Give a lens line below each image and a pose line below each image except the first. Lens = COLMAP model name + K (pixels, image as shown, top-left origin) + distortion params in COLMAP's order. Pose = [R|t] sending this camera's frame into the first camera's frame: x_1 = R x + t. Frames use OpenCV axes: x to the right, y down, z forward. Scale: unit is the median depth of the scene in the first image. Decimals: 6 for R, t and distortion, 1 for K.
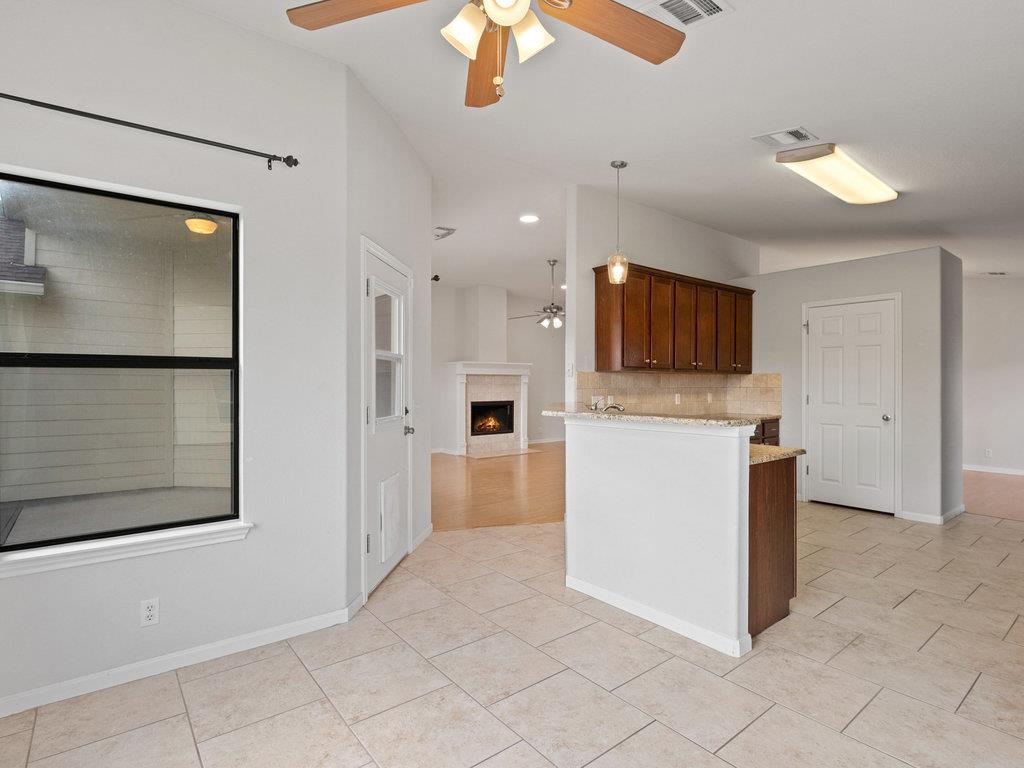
lens RADIAL K [[522.7, 0, 516.6], [0, 522.7, 386.8], [0, 0, 1]] dist [0.012965, -0.018221]
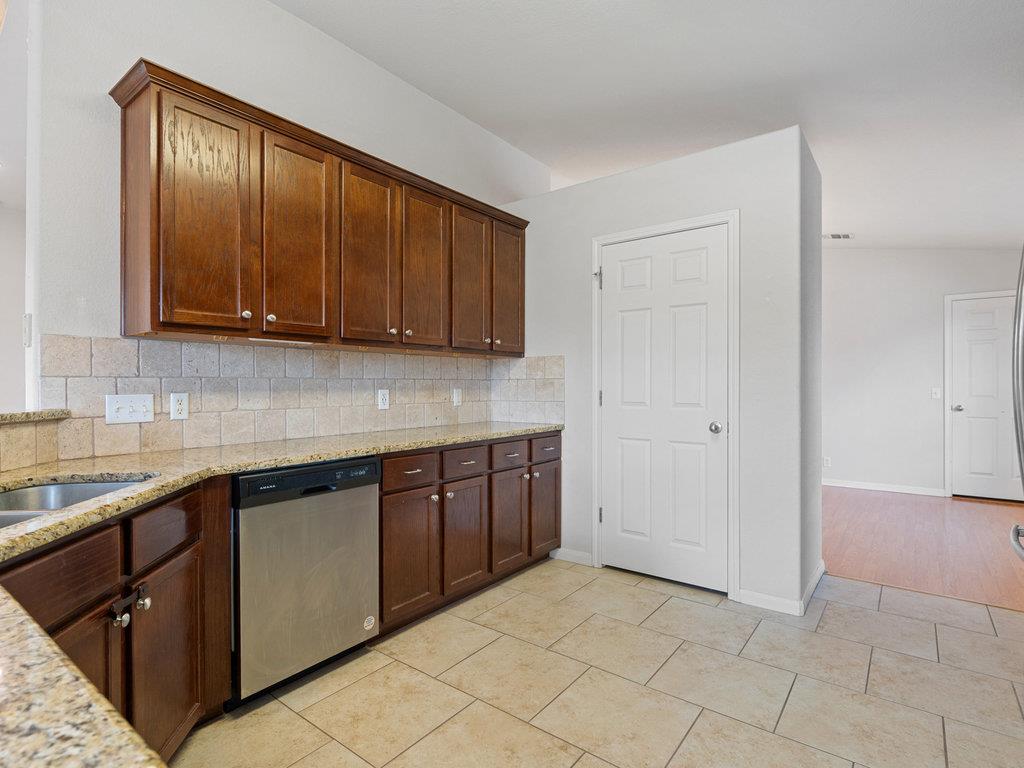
lens RADIAL K [[529.5, 0, 510.8], [0, 529.5, 391.3], [0, 0, 1]] dist [0.015470, -0.017341]
pose [[0.969476, -0.005616, 0.245120, 0.304607], [0.003326, 0.999947, 0.009756, 0.010278], [-0.245162, -0.008643, 0.969444, 0.432374]]
